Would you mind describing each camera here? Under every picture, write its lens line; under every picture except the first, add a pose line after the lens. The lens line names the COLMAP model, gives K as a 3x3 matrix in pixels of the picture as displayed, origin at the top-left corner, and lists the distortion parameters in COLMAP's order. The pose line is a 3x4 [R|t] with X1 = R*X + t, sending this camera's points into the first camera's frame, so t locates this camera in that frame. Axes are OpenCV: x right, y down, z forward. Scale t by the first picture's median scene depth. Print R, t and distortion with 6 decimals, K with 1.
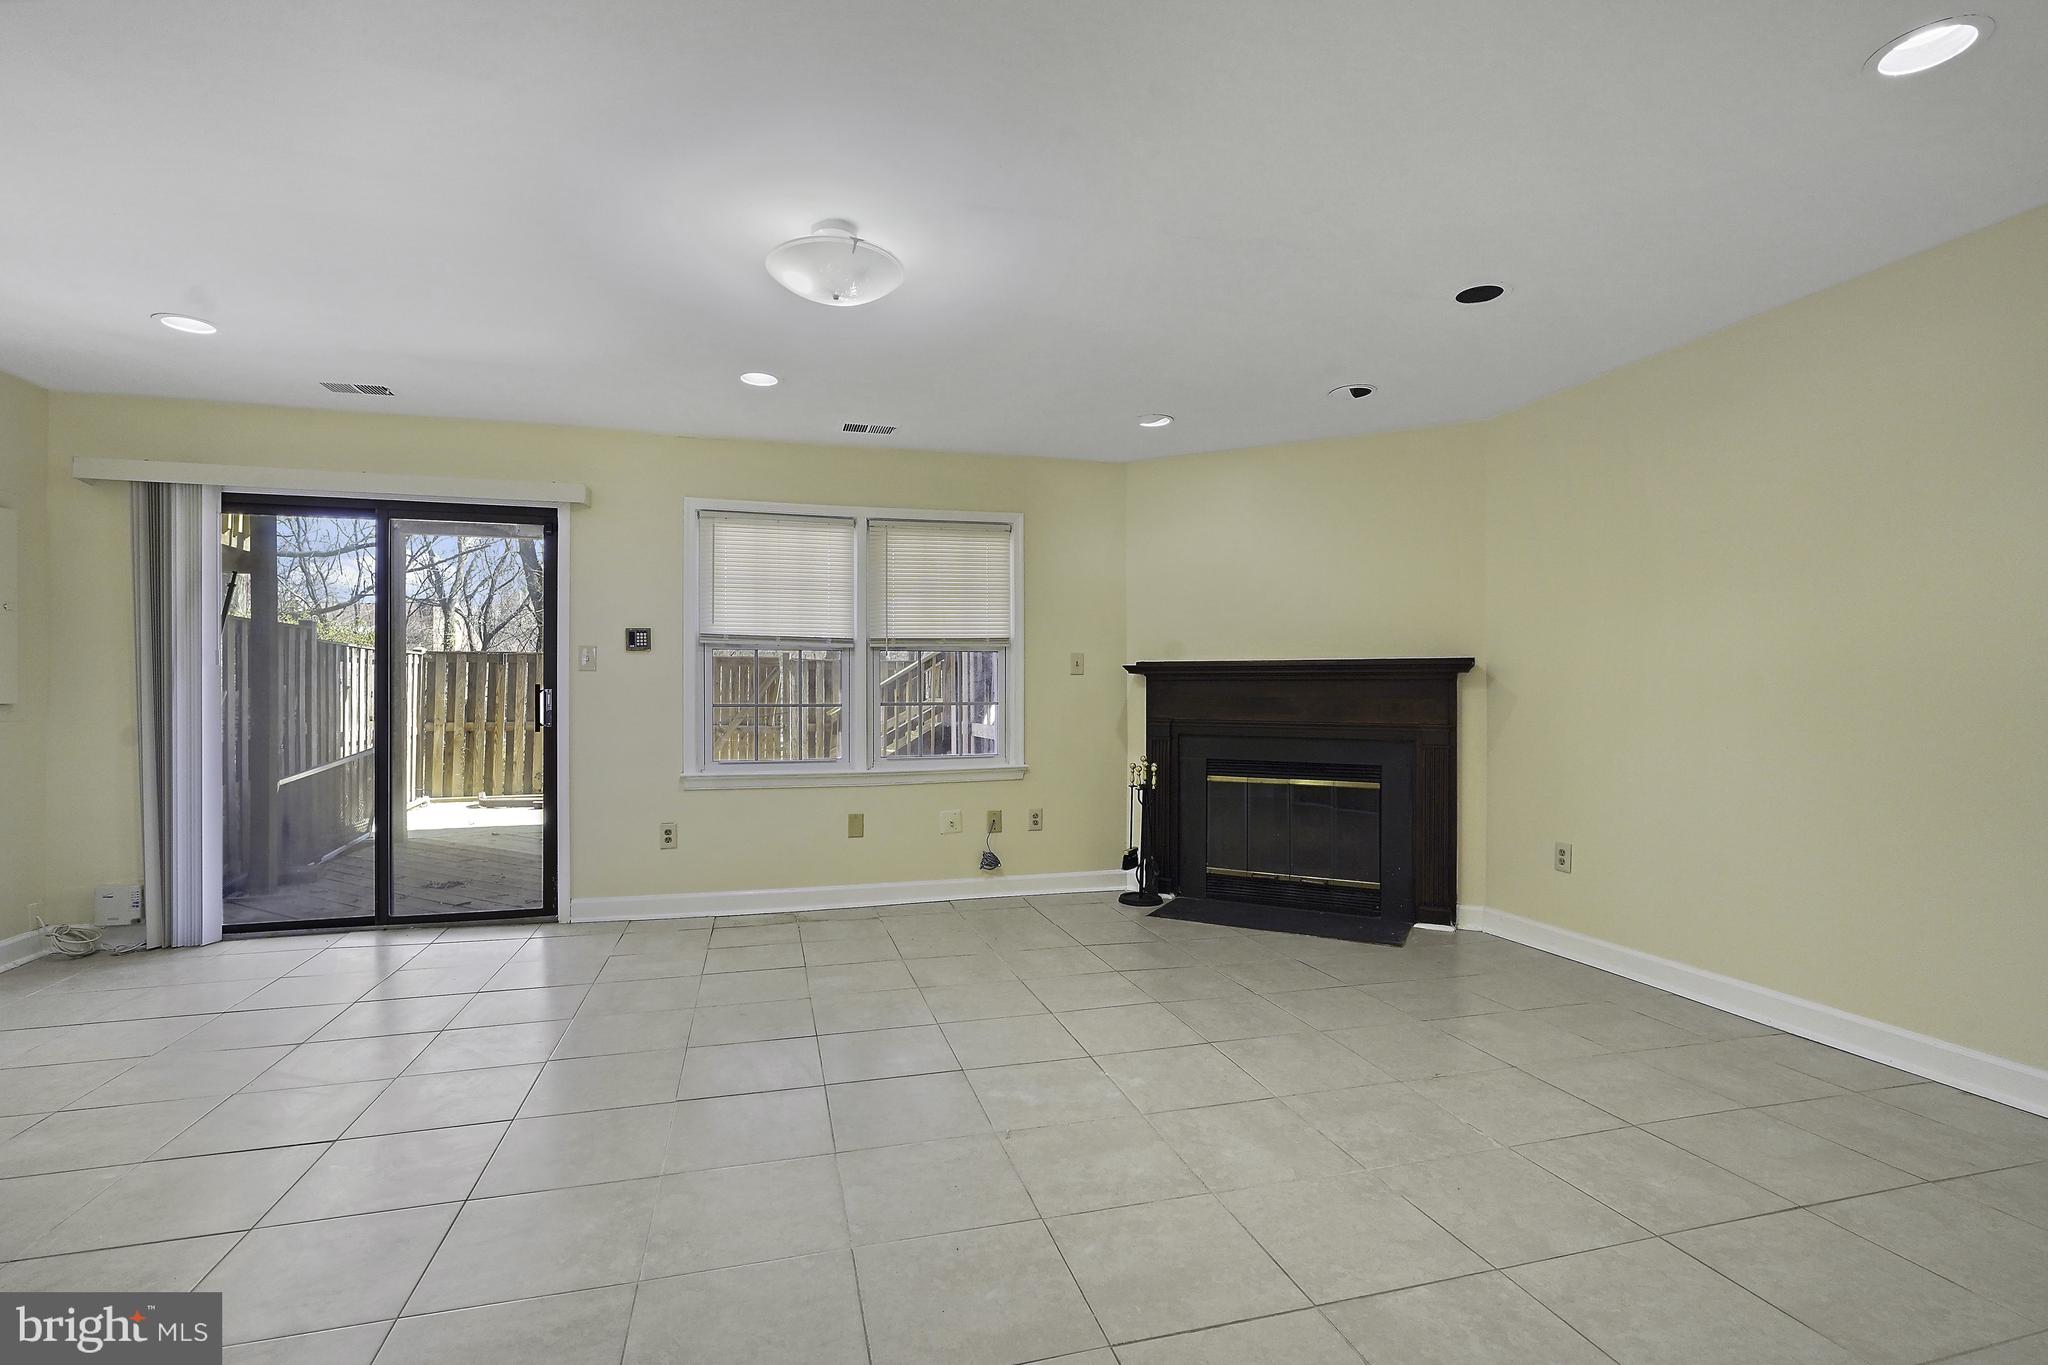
lens RADIAL K [[922.7, 0, 1006.0], [0, 922.7, 691.1], [0, 0, 1]] dist [0.002917, 0.001228]
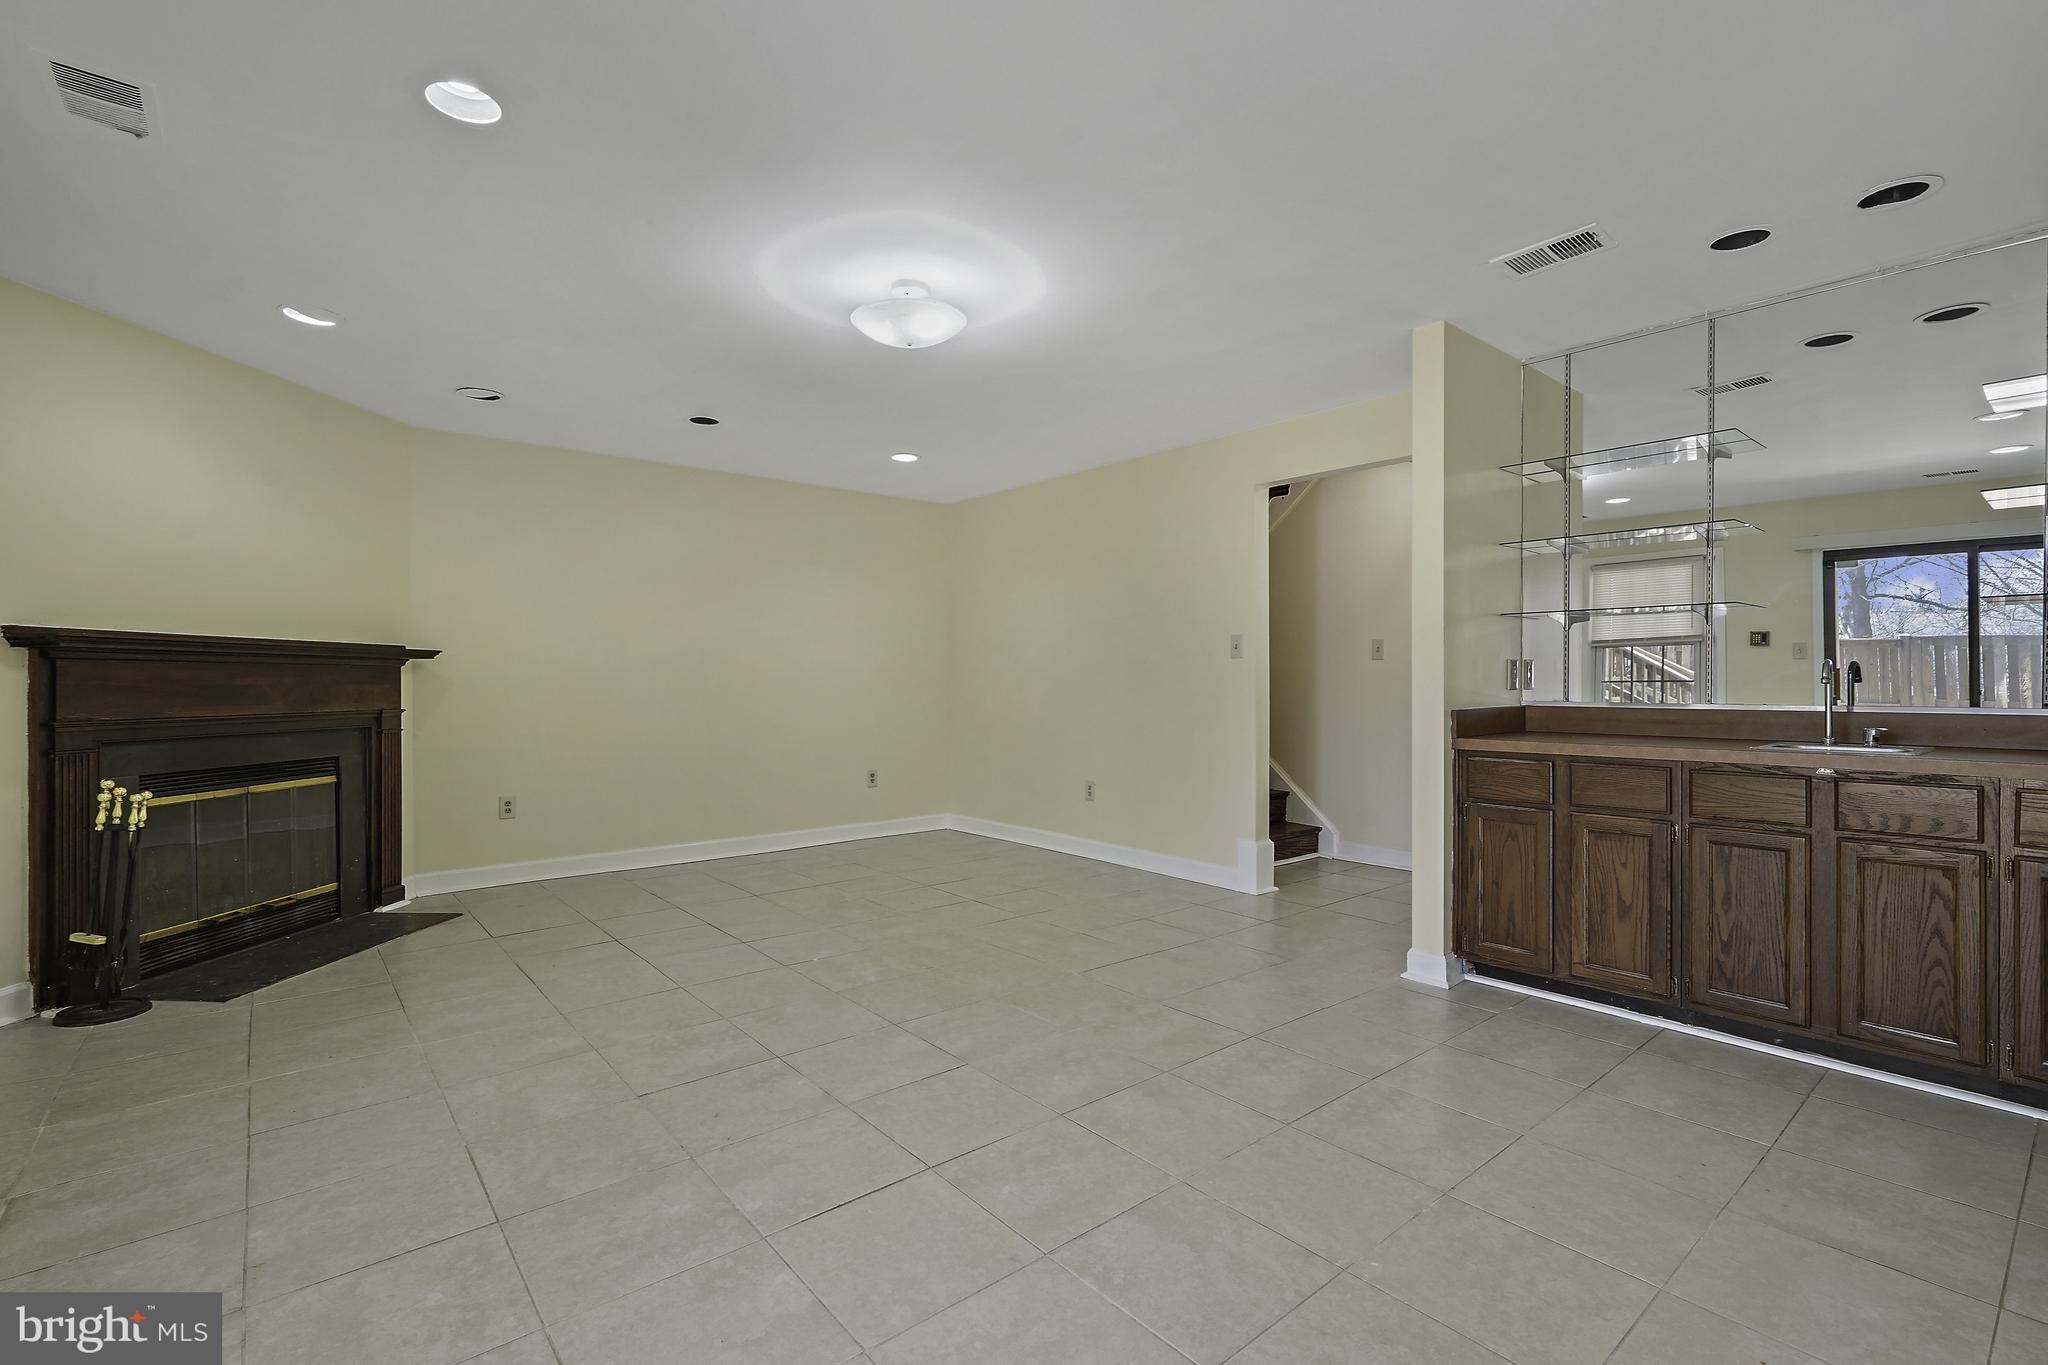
lens RADIAL K [[922.7, 0, 1013.6], [0, 922.7, 678.2], [0, 0, 1]] dist [0.002917, 0.001228]
pose [[-0.401921, 0.002167, 0.915672, -0.729750], [0.001224, 0.999998, -0.001829, 0.003551], [-0.915673, 0.000386, -0.401923, 0.748898]]
